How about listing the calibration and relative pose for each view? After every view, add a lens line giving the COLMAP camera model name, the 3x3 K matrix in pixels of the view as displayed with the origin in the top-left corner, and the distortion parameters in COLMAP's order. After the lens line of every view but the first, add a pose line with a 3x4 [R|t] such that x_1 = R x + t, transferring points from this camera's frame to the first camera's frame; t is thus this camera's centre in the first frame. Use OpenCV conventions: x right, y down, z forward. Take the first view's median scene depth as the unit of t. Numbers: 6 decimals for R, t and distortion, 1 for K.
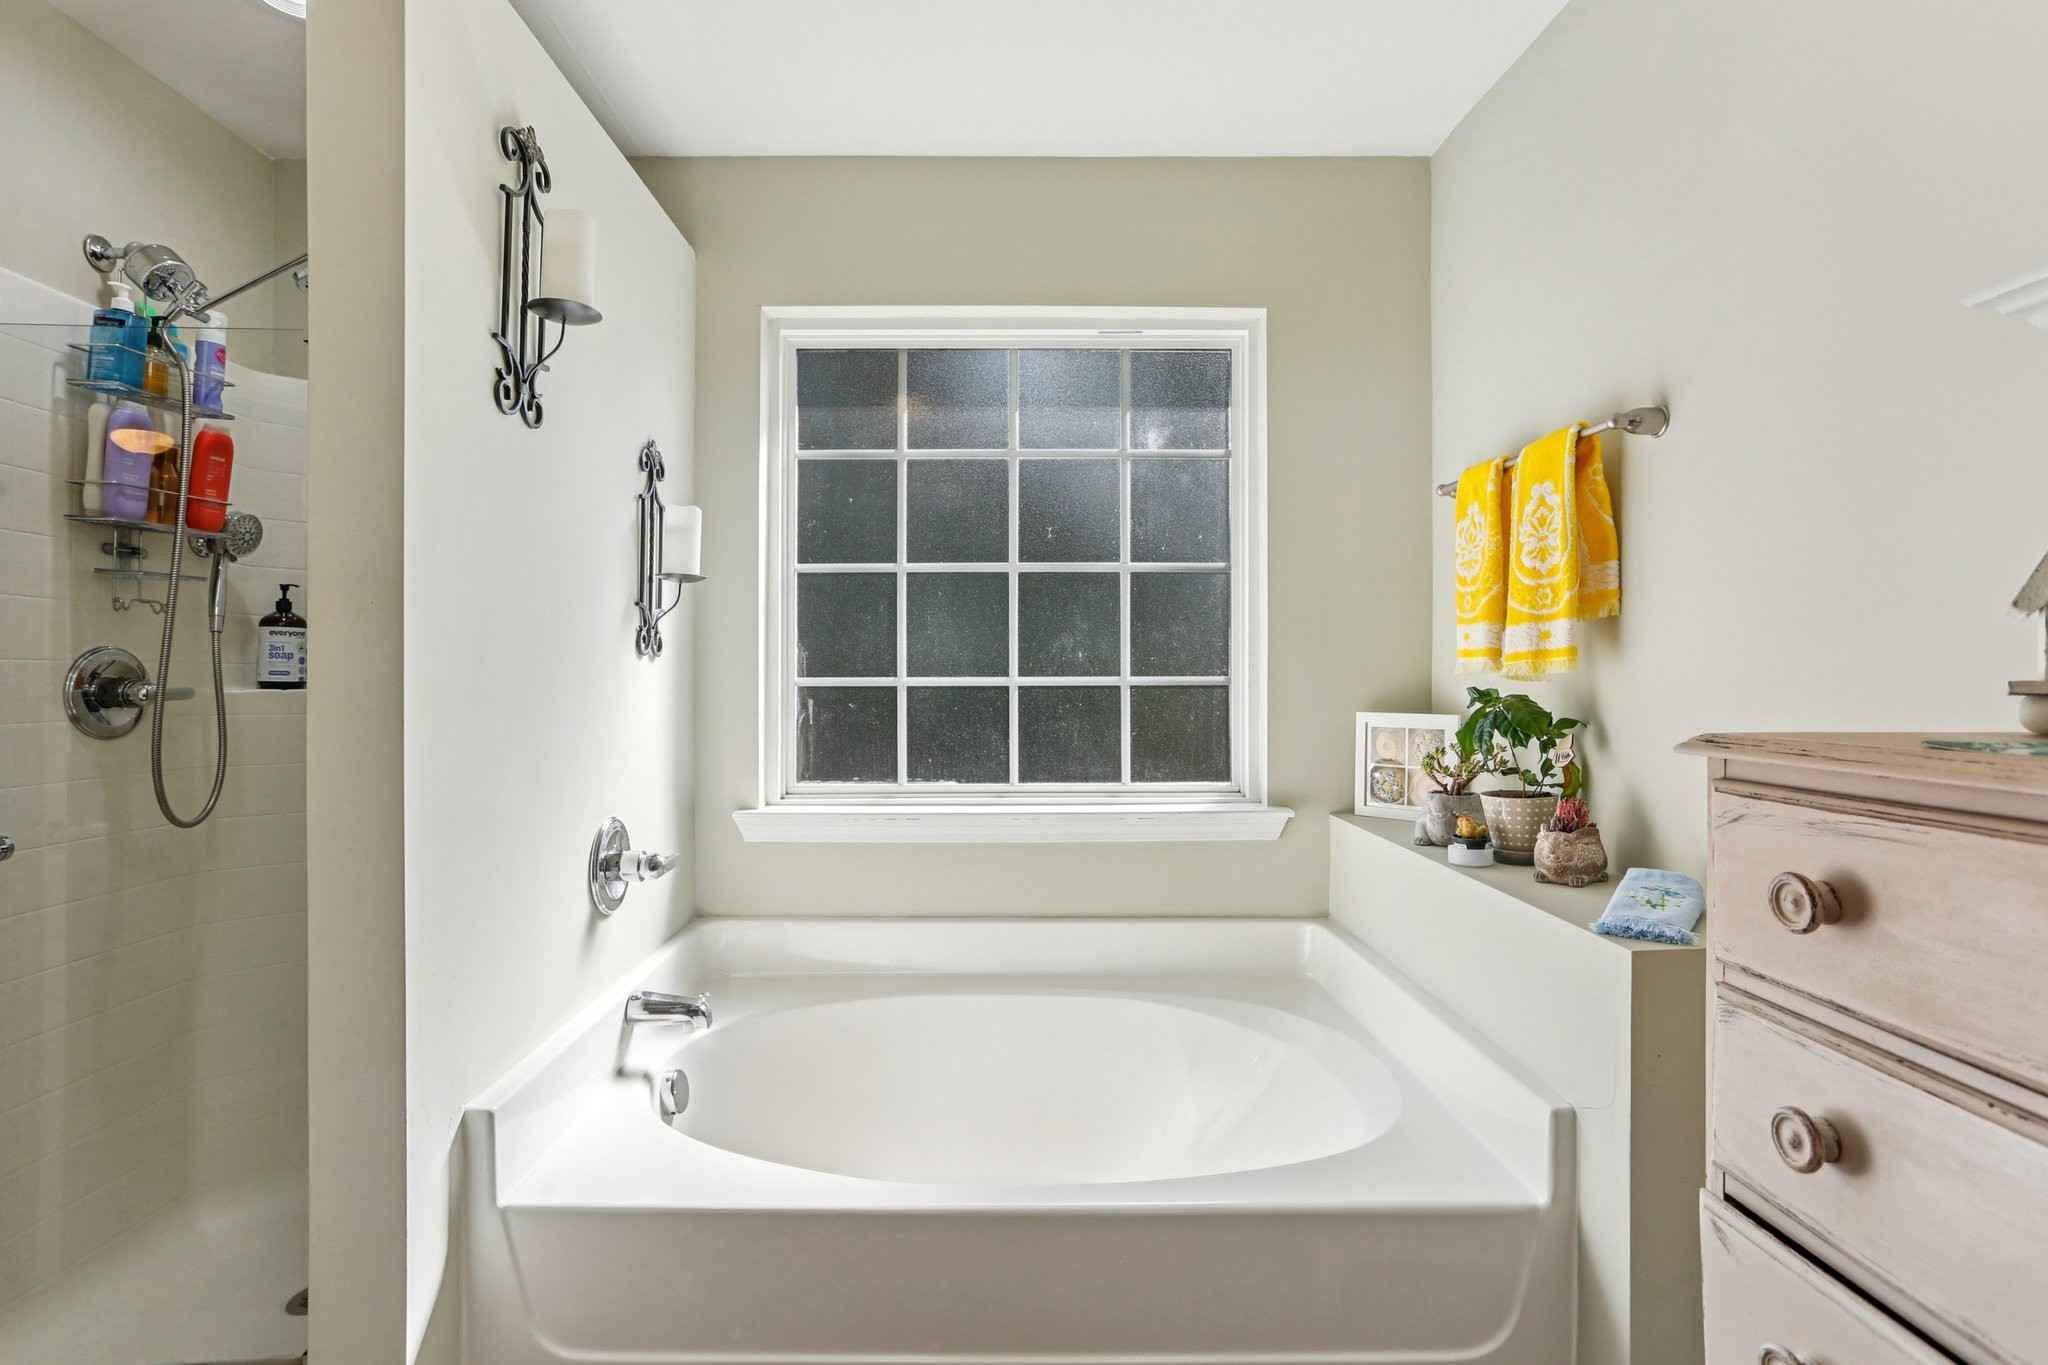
lens RADIAL K [[1039.1, 0, 1026.8], [0, 1039.1, 672.2], [0, 0, 1]] dist [-0.062484, 0.030466]
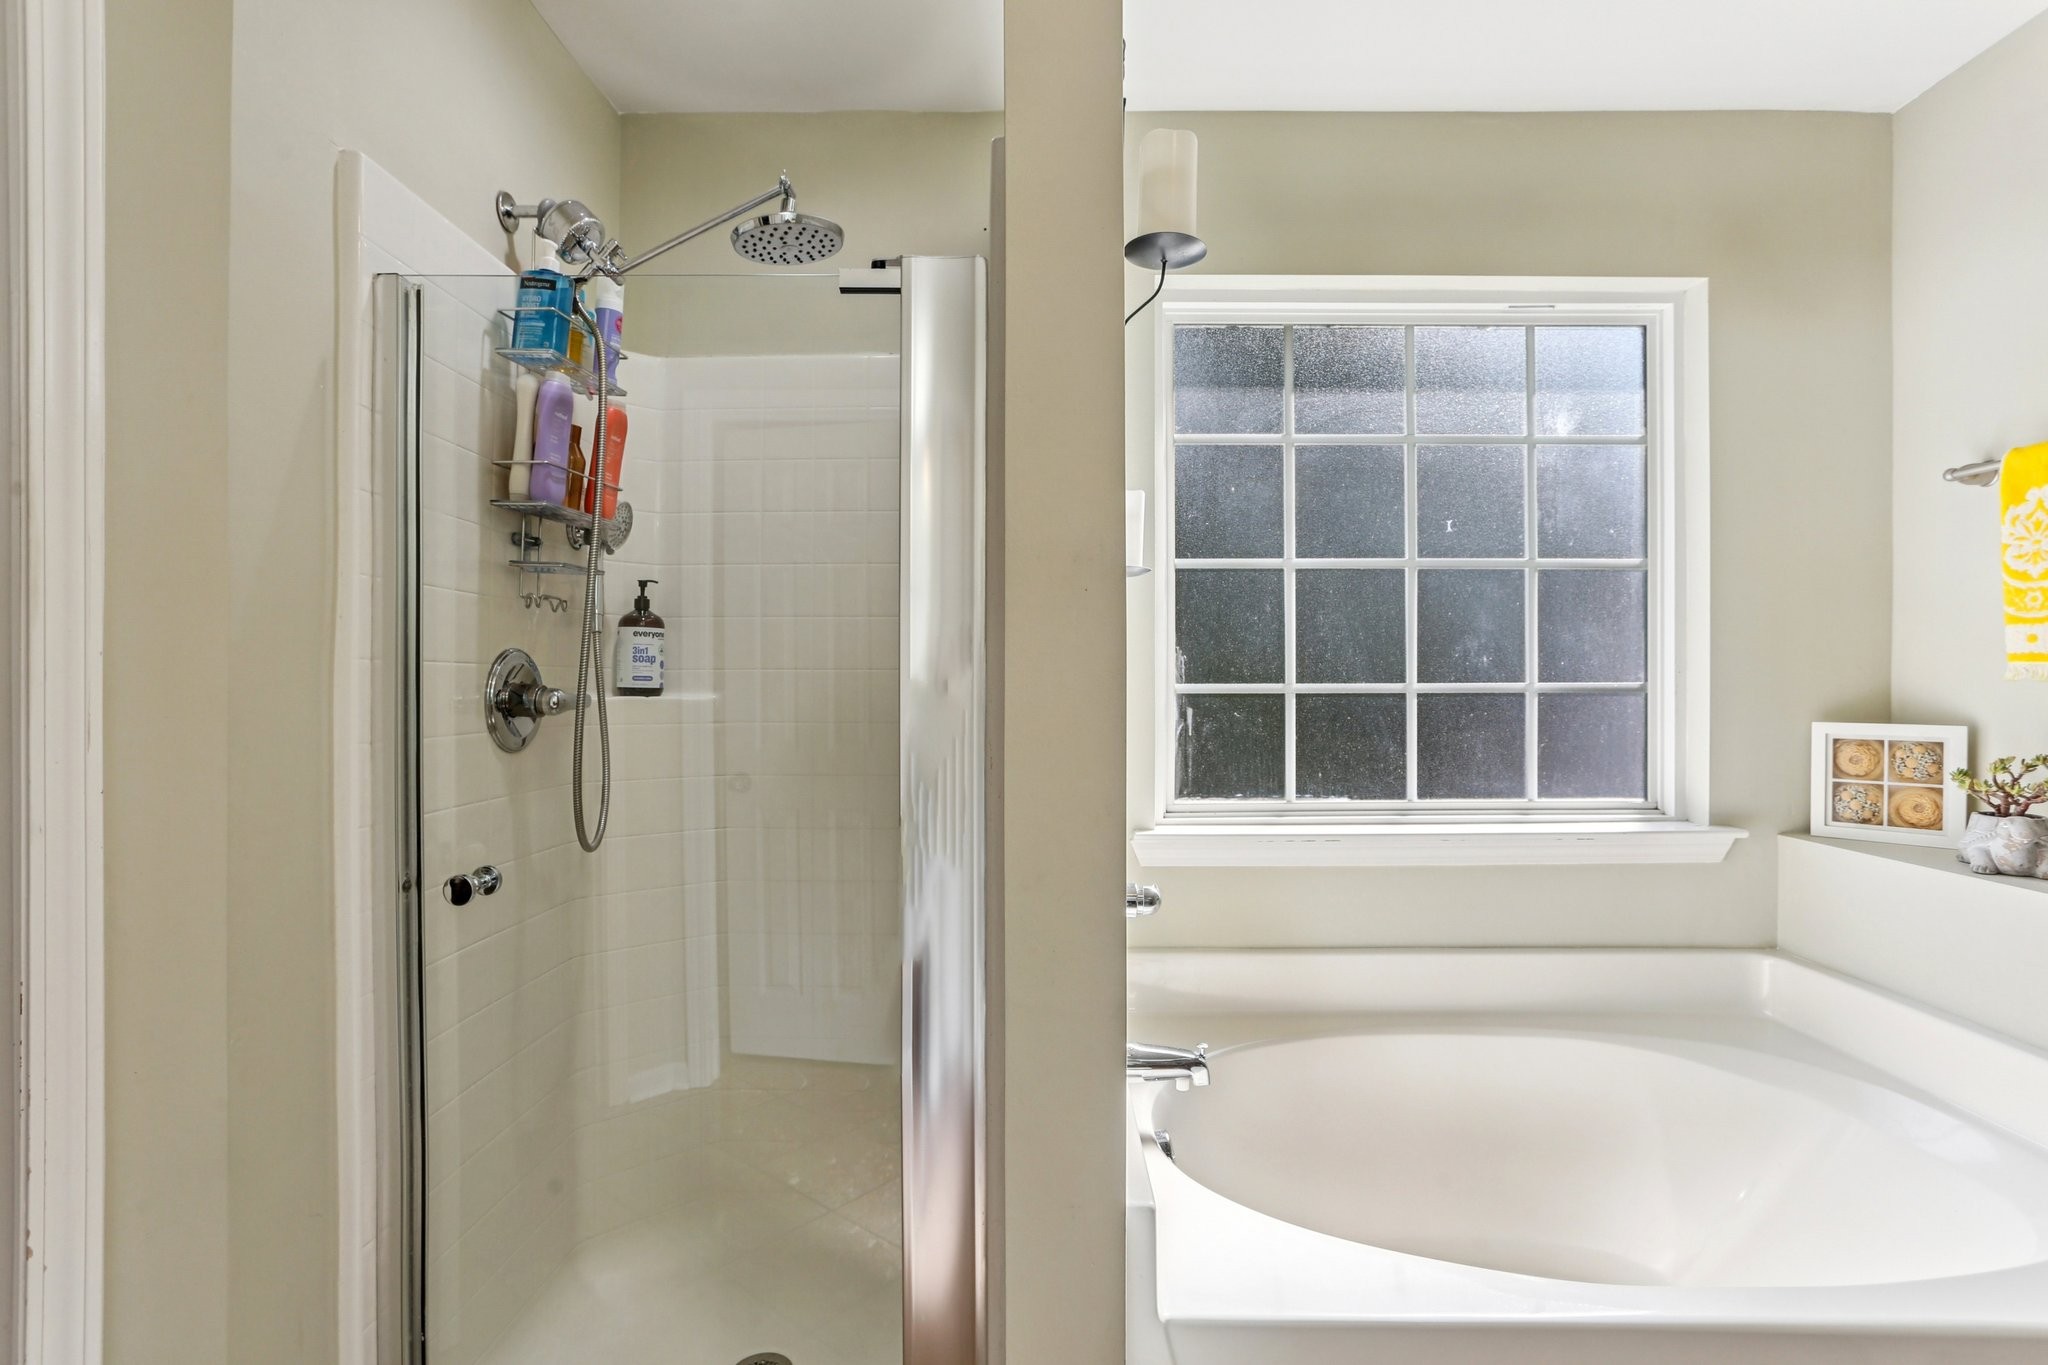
lens RADIAL K [[1039.1, 0, 1026.8], [0, 1039.1, 672.2], [0, 0, 1]] dist [-0.062484, 0.030466]
pose [[0.999447, 0.000872, -0.033253, -0.328711], [-0.001011, 0.999991, -0.004183, -0.001067], [0.033249, 0.004214, 0.999438, 0.084405]]
